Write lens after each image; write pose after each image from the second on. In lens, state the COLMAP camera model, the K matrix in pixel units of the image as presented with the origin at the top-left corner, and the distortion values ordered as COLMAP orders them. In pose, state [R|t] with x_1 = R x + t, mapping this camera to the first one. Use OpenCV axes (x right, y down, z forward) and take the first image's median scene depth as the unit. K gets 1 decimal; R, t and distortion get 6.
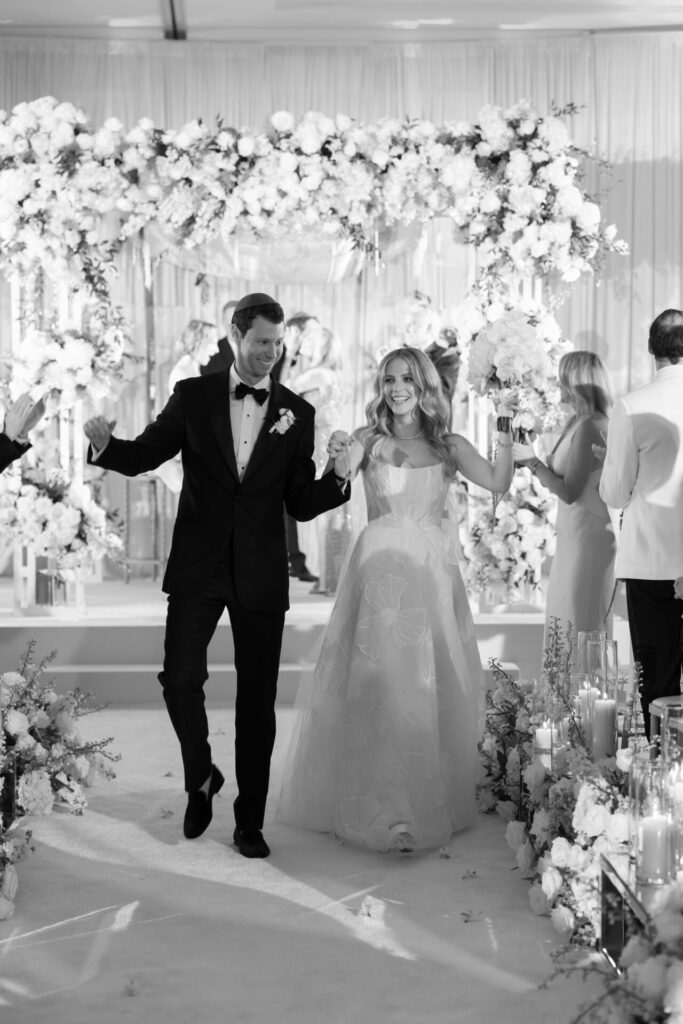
lens RADIAL K [[2052.4, 0, 340.4], [0, 2052.4, 511.4], [0, 0, 1]] dist [-0.037976, 0.000000]
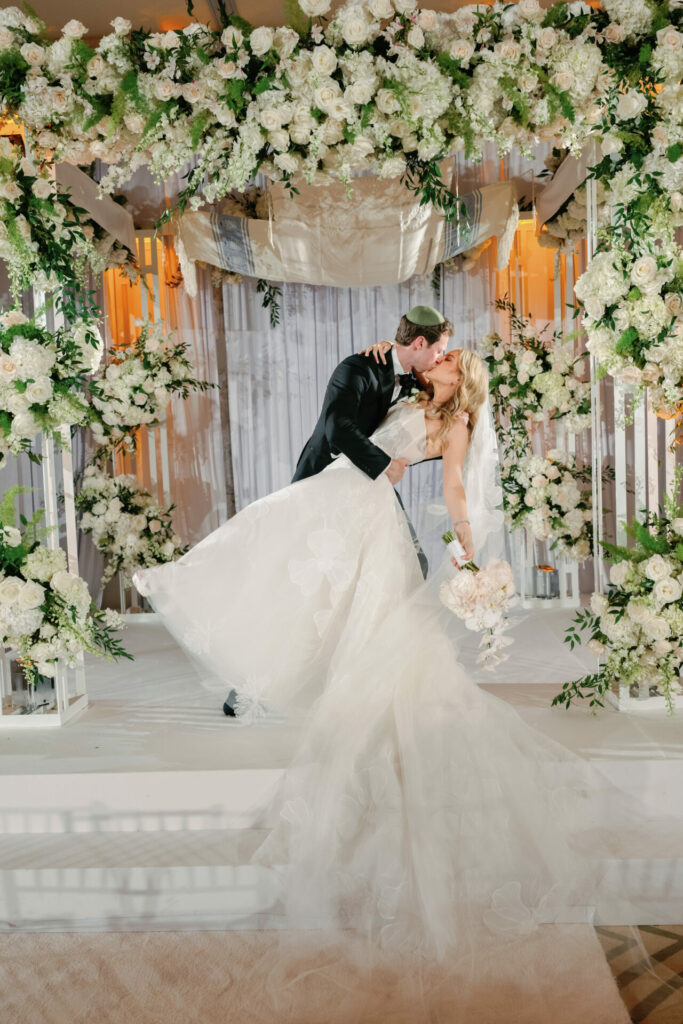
lens RADIAL K [[1000.7, 0, 346.4], [0, 1000.7, 508.8], [0, 0, 1]] dist [-0.008999, 0.000000]
pose [[0.995887, -0.029965, -0.085500, 0.005423], [0.031785, 0.999294, 0.020005, -0.029905], [0.084841, -0.022640, 0.996137, 0.666131]]
